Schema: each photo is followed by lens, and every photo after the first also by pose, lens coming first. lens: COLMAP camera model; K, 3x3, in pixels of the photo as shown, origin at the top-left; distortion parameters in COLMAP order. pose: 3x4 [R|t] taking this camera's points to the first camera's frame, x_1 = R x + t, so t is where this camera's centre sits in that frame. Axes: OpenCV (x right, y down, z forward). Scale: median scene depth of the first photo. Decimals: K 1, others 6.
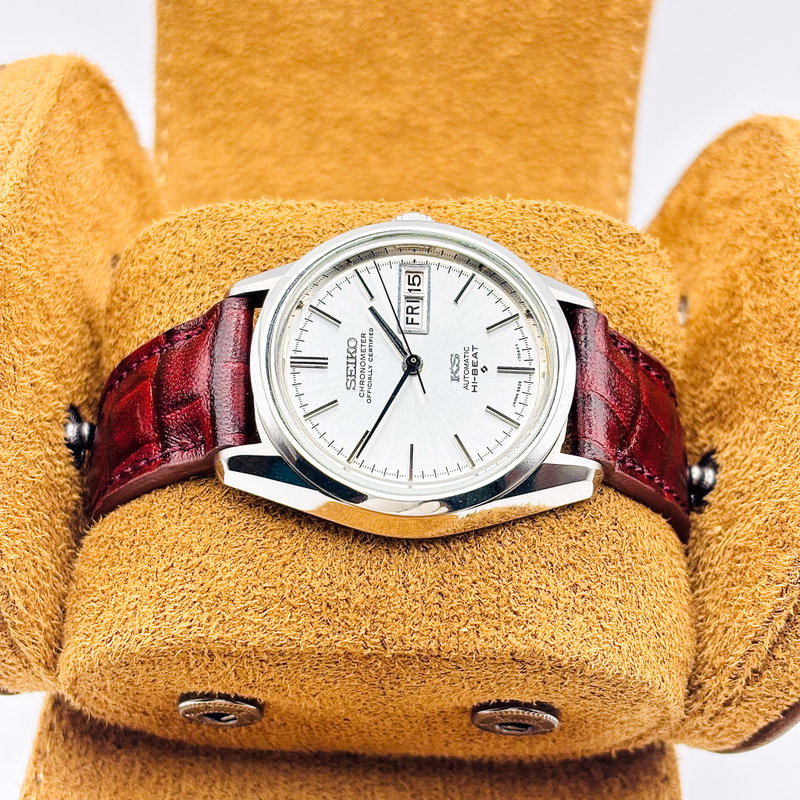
lens RADIAL K [[1637.3, 0, 373.4], [0, 1637.3, 424.5], [0, 0, 1]] dist [0.382884, -0.700811]
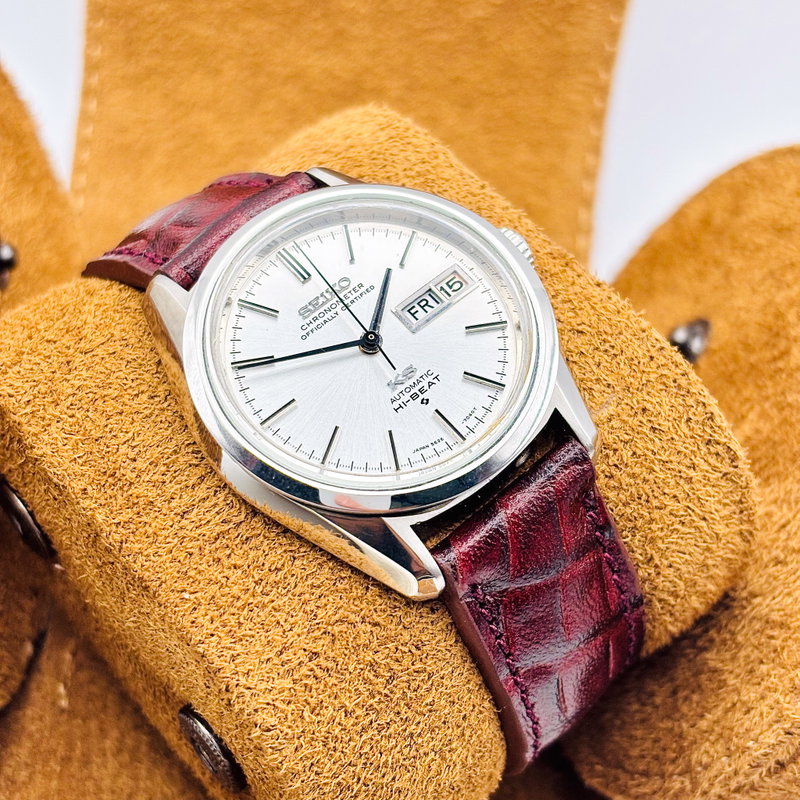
lens RADIAL K [[1637.3, 0, 373.4], [0, 1637.3, 424.5], [0, 0, 1]] dist [0.382884, -0.700811]
pose [[0.675144, 0.657528, -0.334421, 0.342784], [-0.683166, 0.728348, 0.052850, -0.051751], [0.278325, 0.192784, 0.940941, 0.192837]]
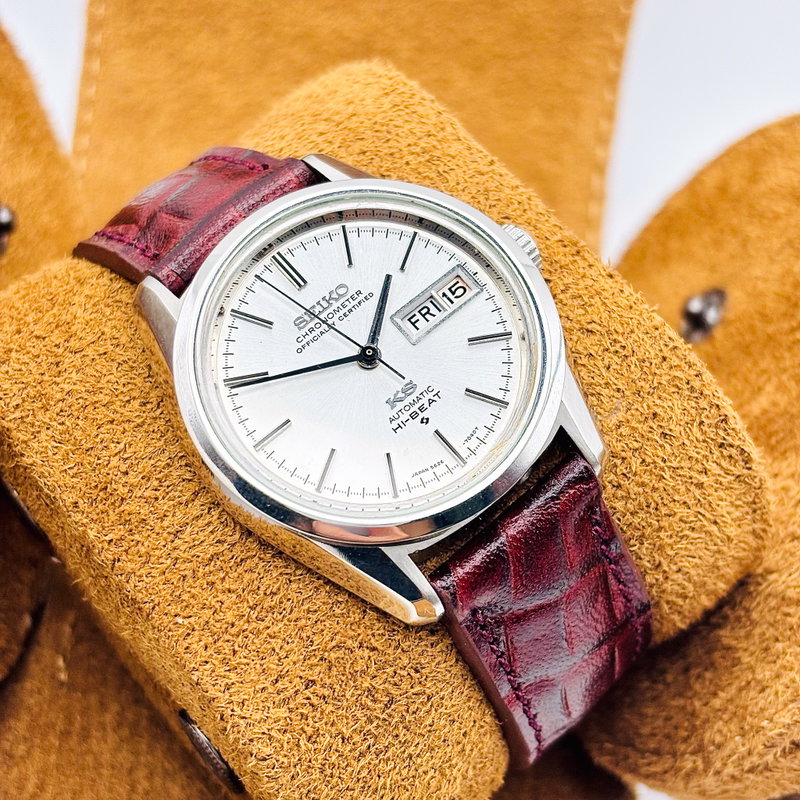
lens RADIAL K [[1637.3, 0, 373.4], [0, 1637.3, 424.5], [0, 0, 1]] dist [0.382884, -0.700811]
pose [[0.669596, 0.694011, -0.264556, 0.269033], [-0.681312, 0.715768, 0.153266, -0.140754], [0.295729, 0.077619, 0.952113, 0.211224]]
